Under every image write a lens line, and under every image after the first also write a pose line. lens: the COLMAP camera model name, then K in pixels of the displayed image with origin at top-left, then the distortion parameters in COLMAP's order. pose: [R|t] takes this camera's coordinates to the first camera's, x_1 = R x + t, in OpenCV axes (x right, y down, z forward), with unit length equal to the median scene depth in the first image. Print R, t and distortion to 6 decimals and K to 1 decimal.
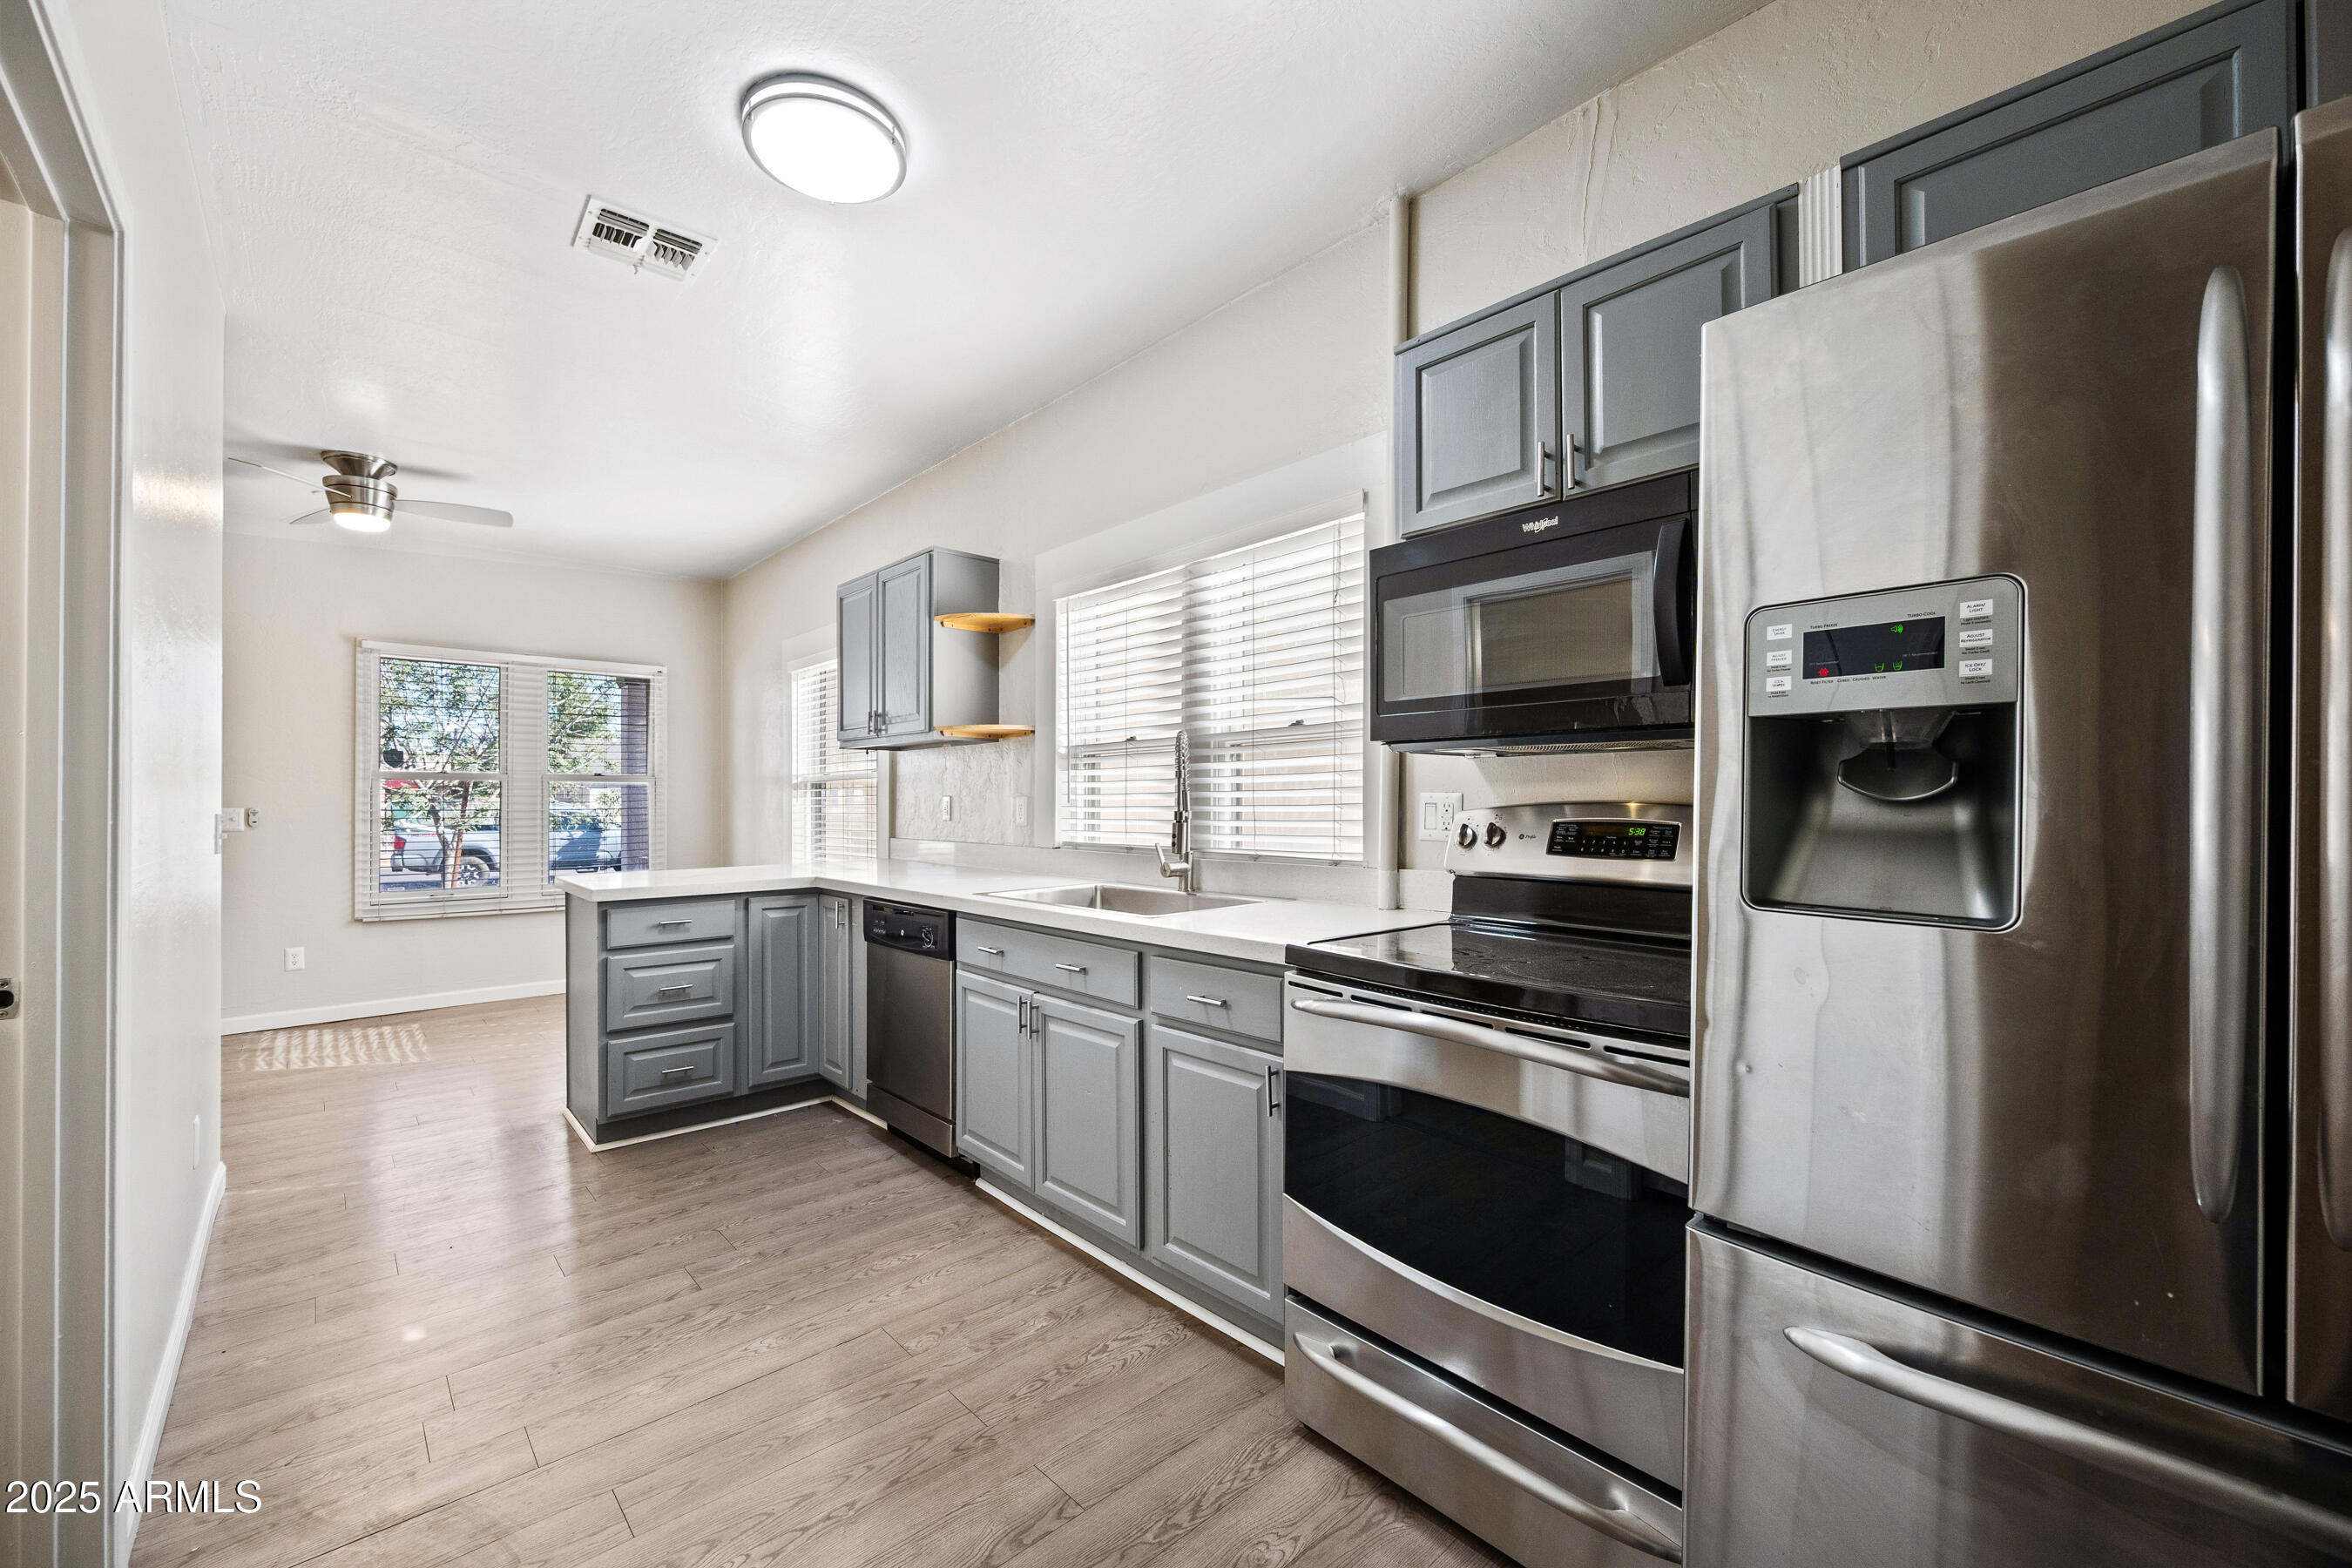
lens RADIAL K [[928.0, 0, 1162.8], [0, 928.0, 801.2], [0, 0, 1]] dist [-0.002718, -0.000443]
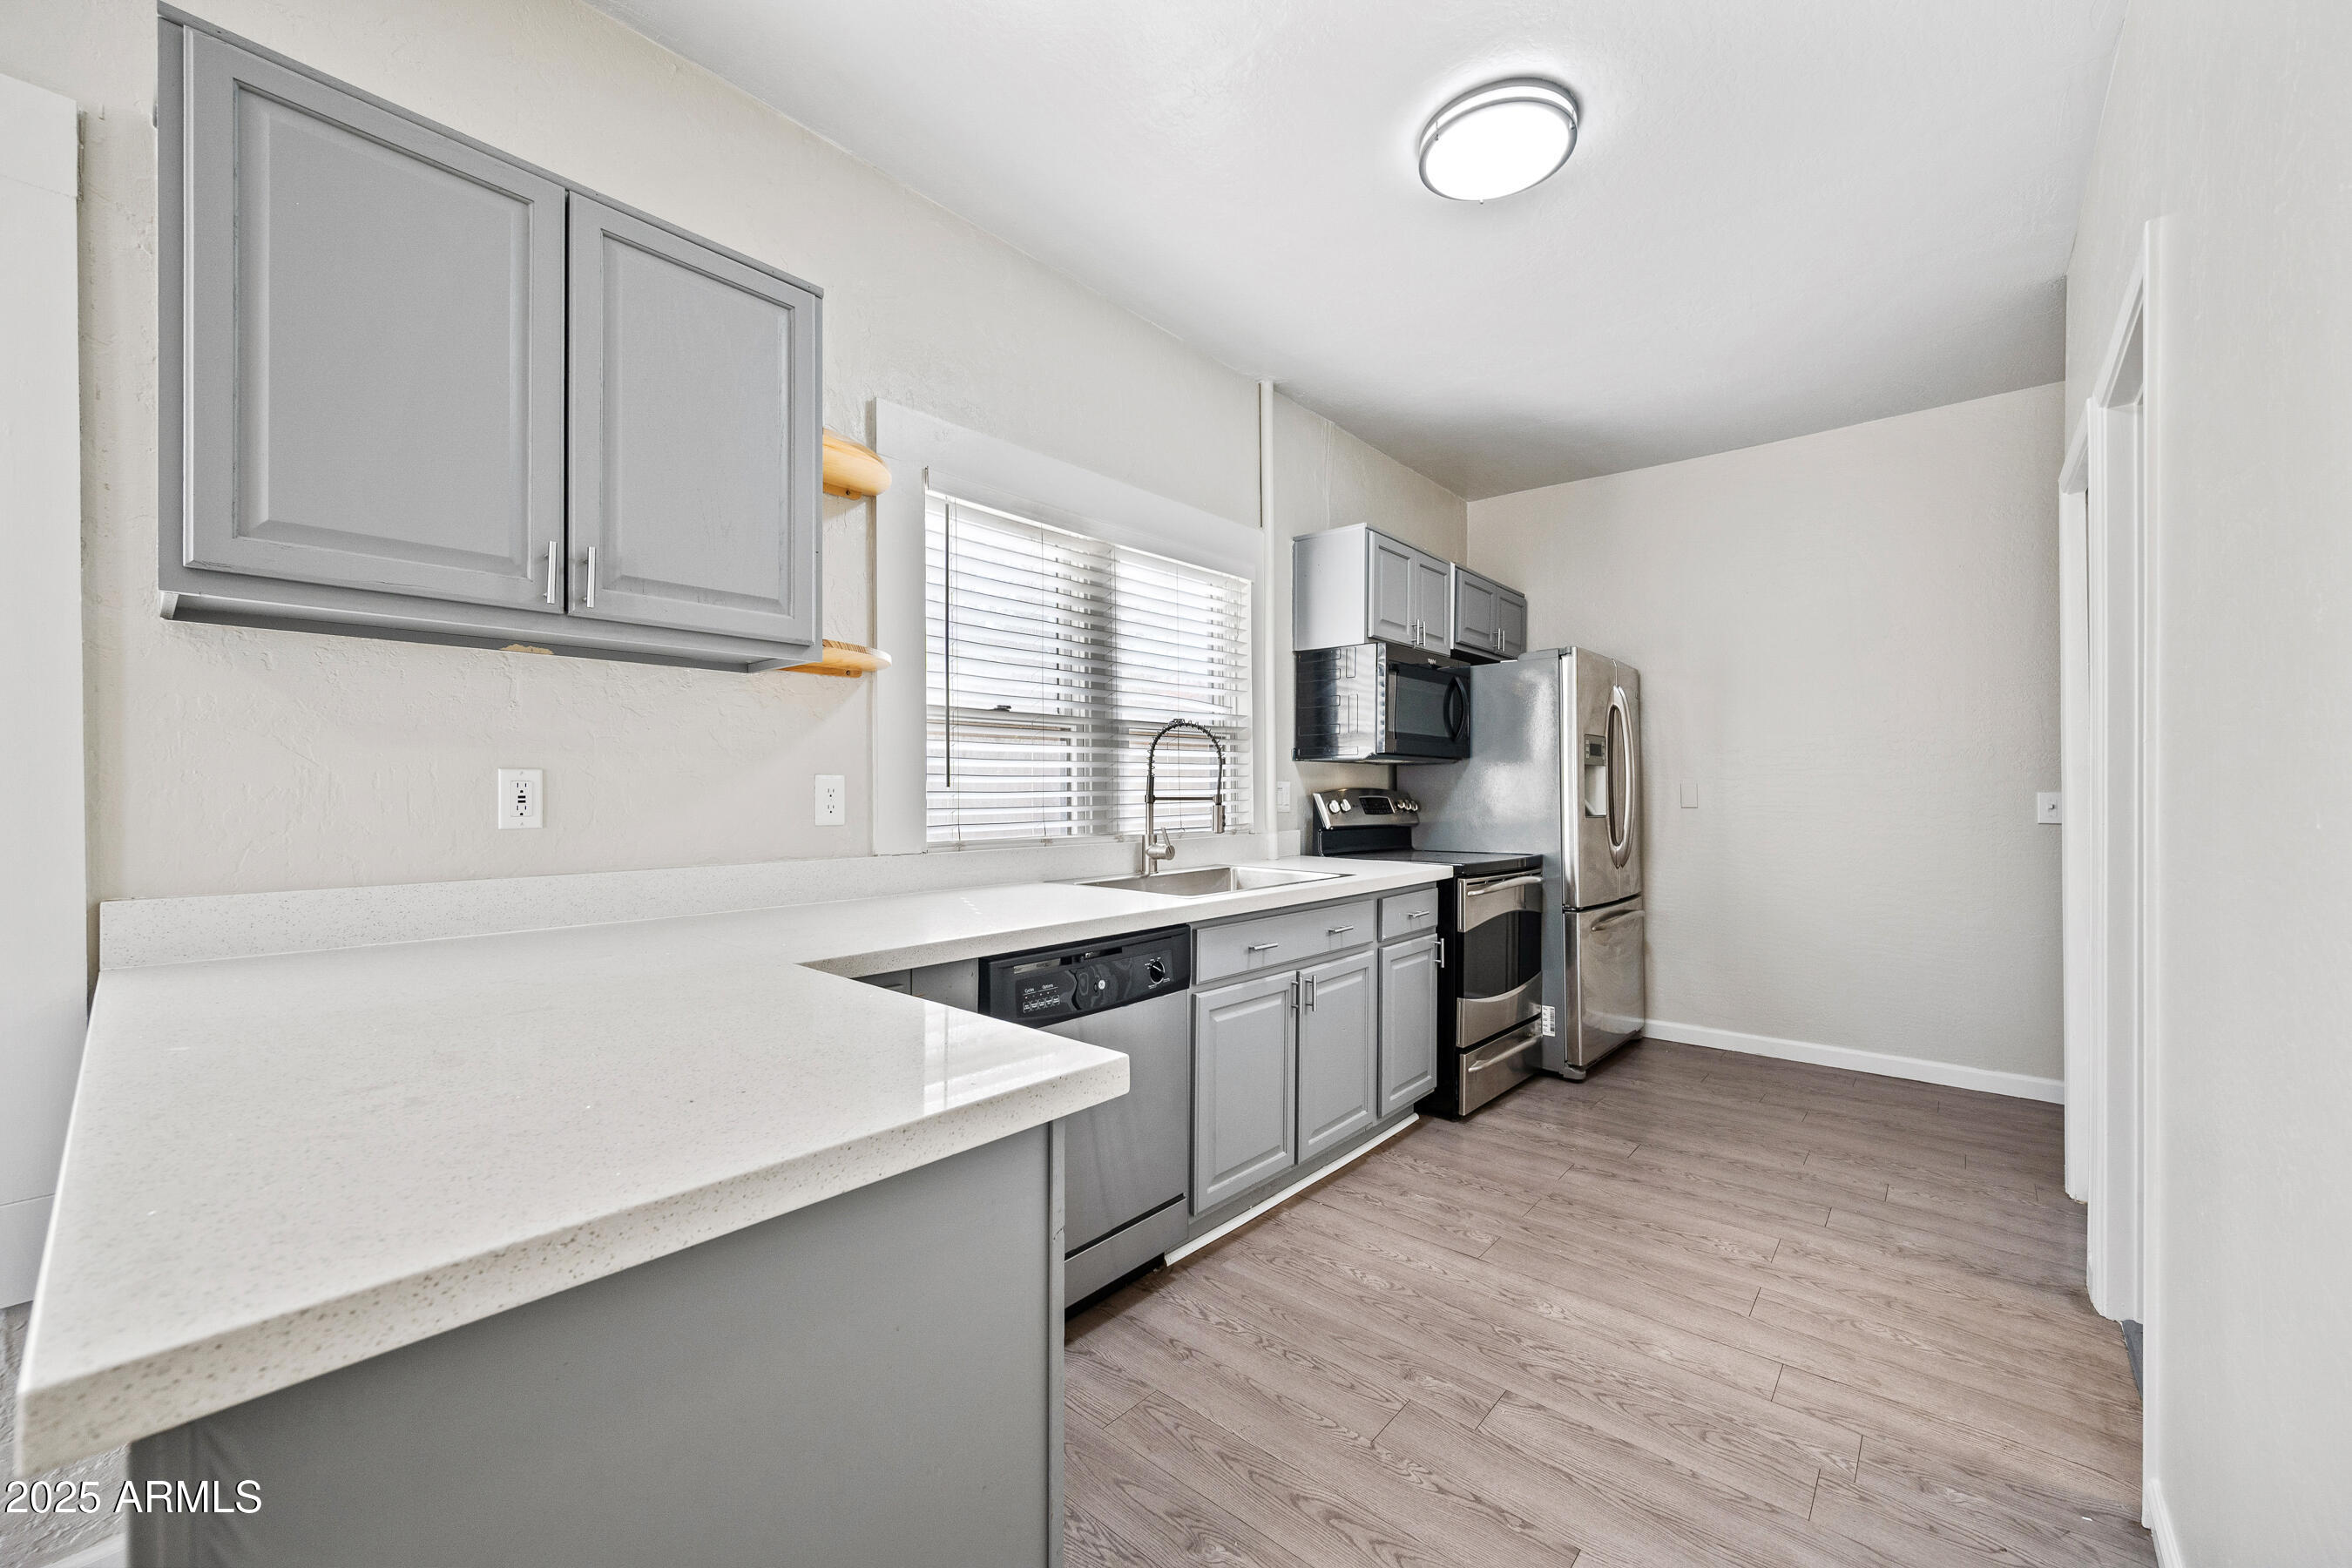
lens RADIAL K [[928.0, 0, 1177.5], [0, 928.0, 792.8], [0, 0, 1]] dist [-0.002718, -0.000443]
pose [[-0.123515, -0.002498, 0.992340, -1.091813], [-0.001250, 0.999996, 0.002362, 0.005460], [-0.992342, -0.000949, -0.123518, 1.199243]]
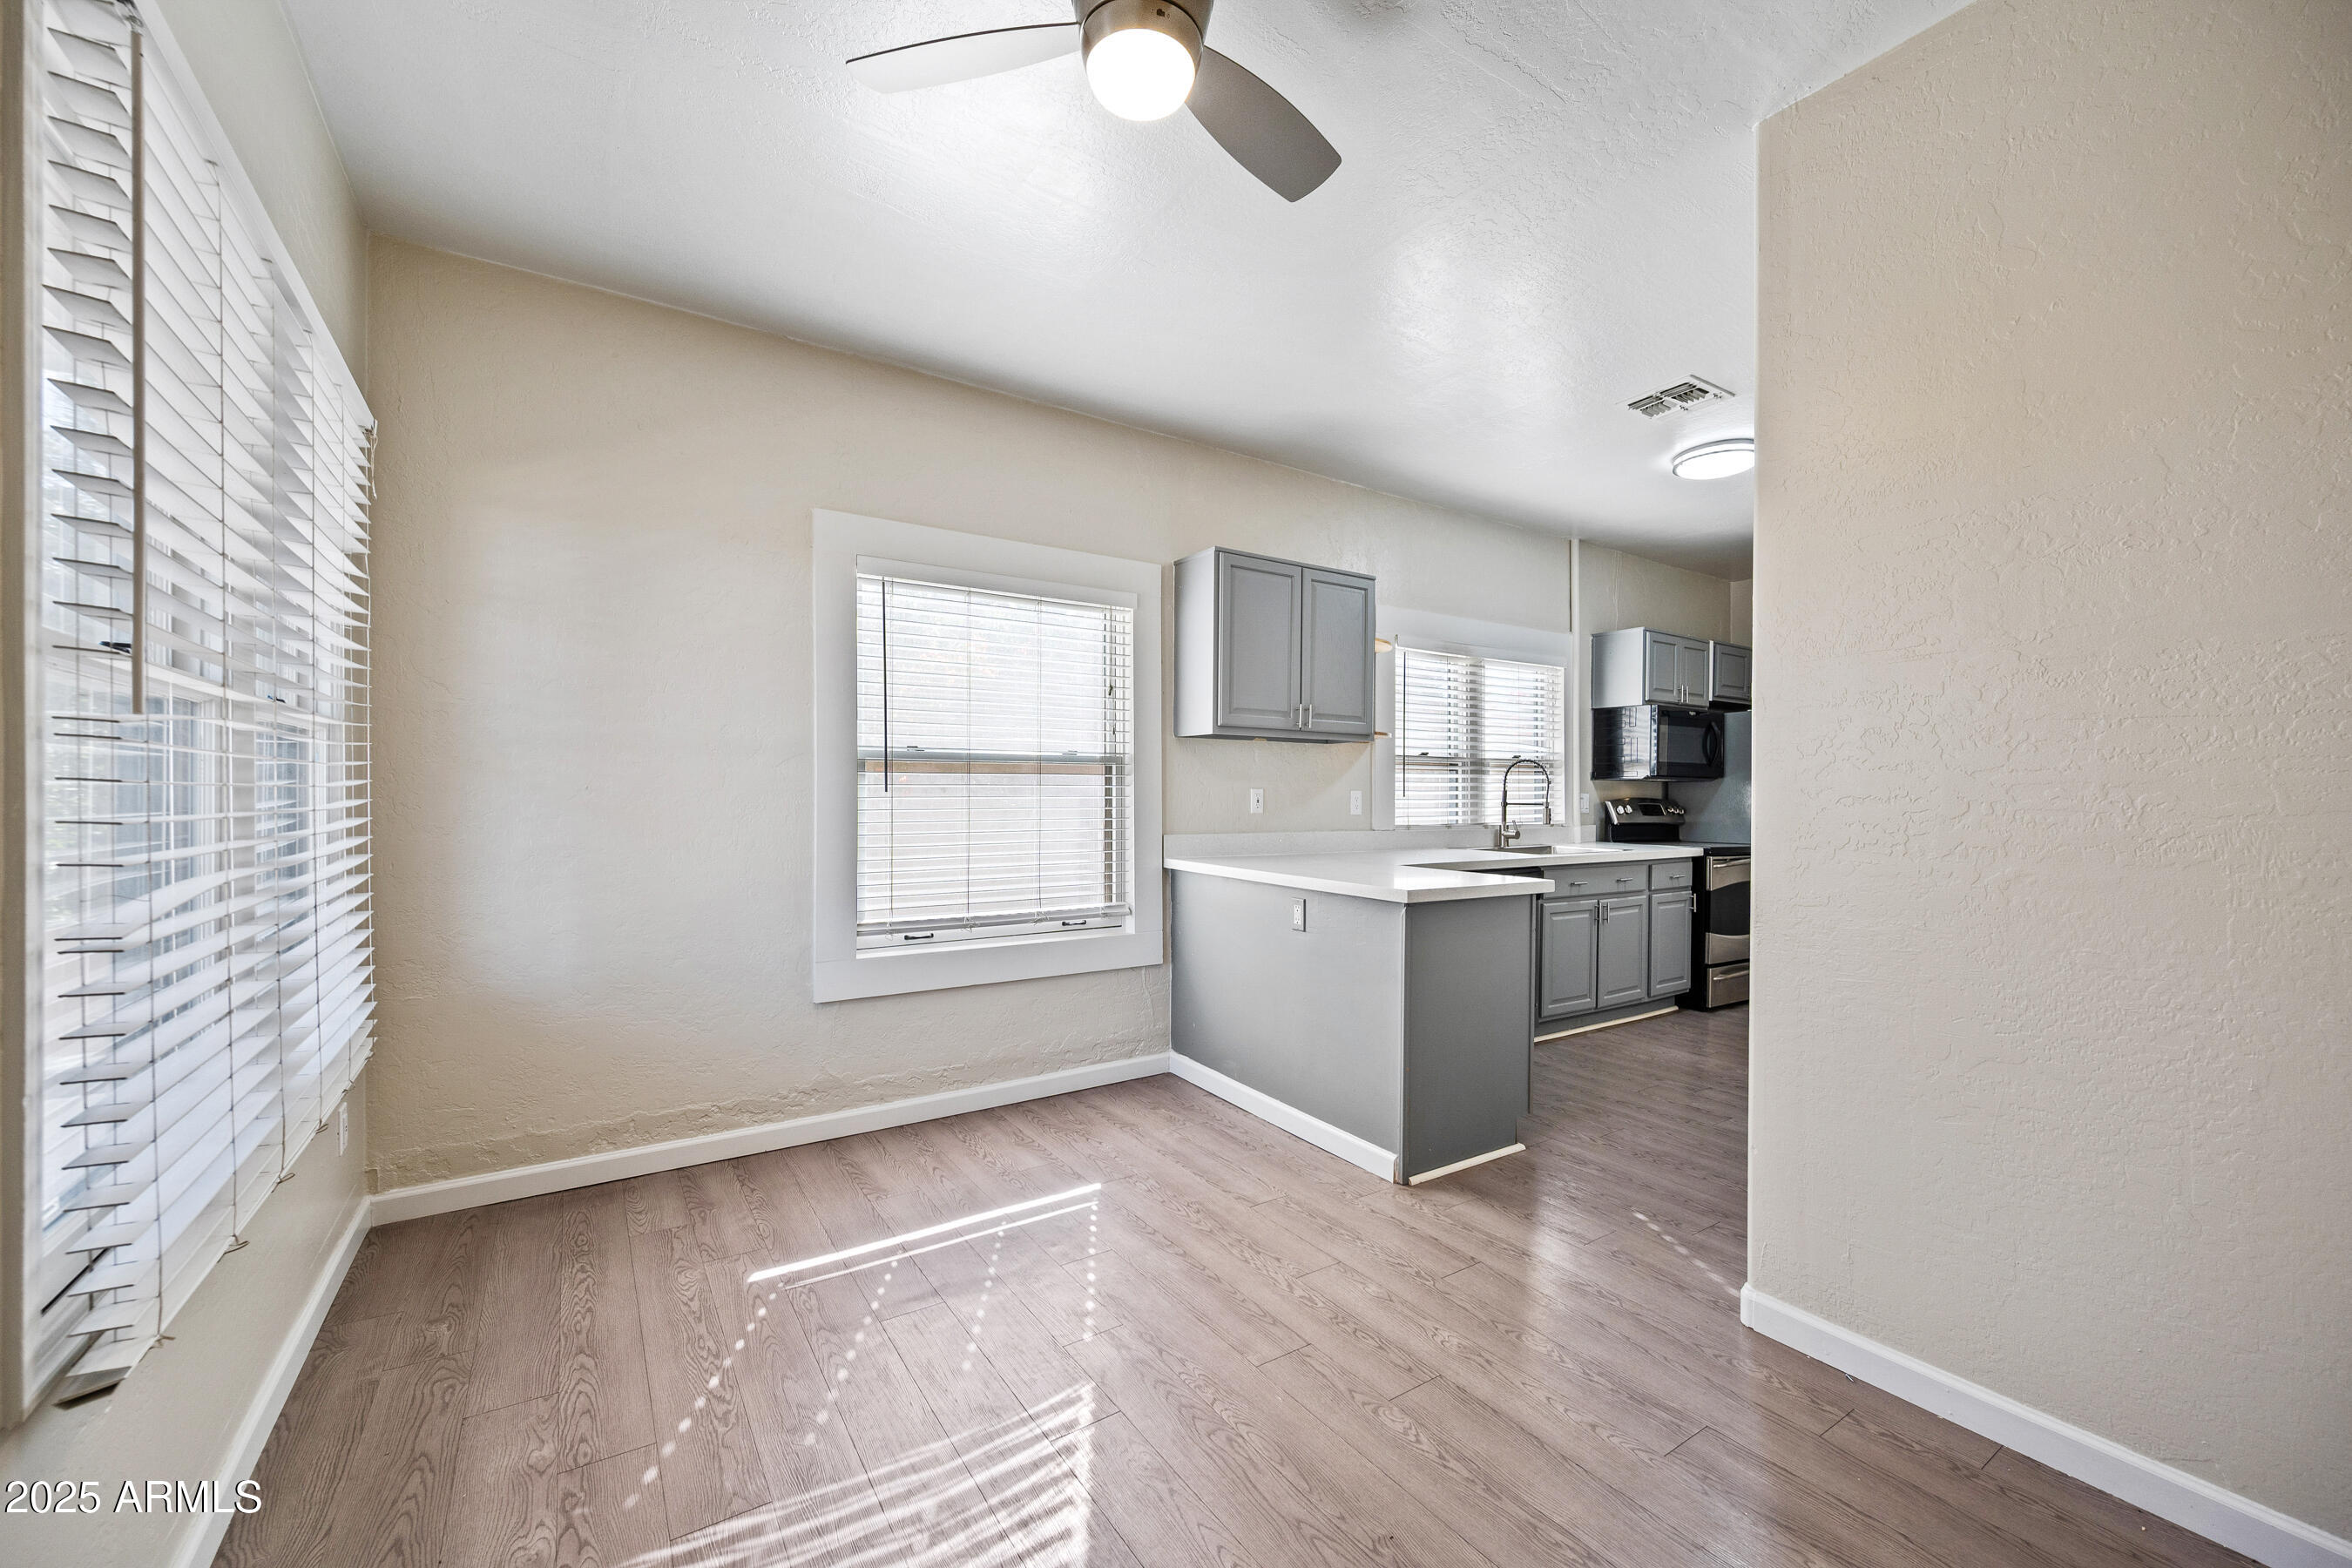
lens RADIAL K [[928.0, 0, 1170.0], [0, 928.0, 804.9], [0, 0, 1]] dist [-0.002718, -0.000443]
pose [[0.156676, -0.005540, 0.987635, -2.000480], [-0.005216, 0.999966, 0.006436, 0.008842], [-0.987636, -0.006160, 0.156642, 1.480542]]
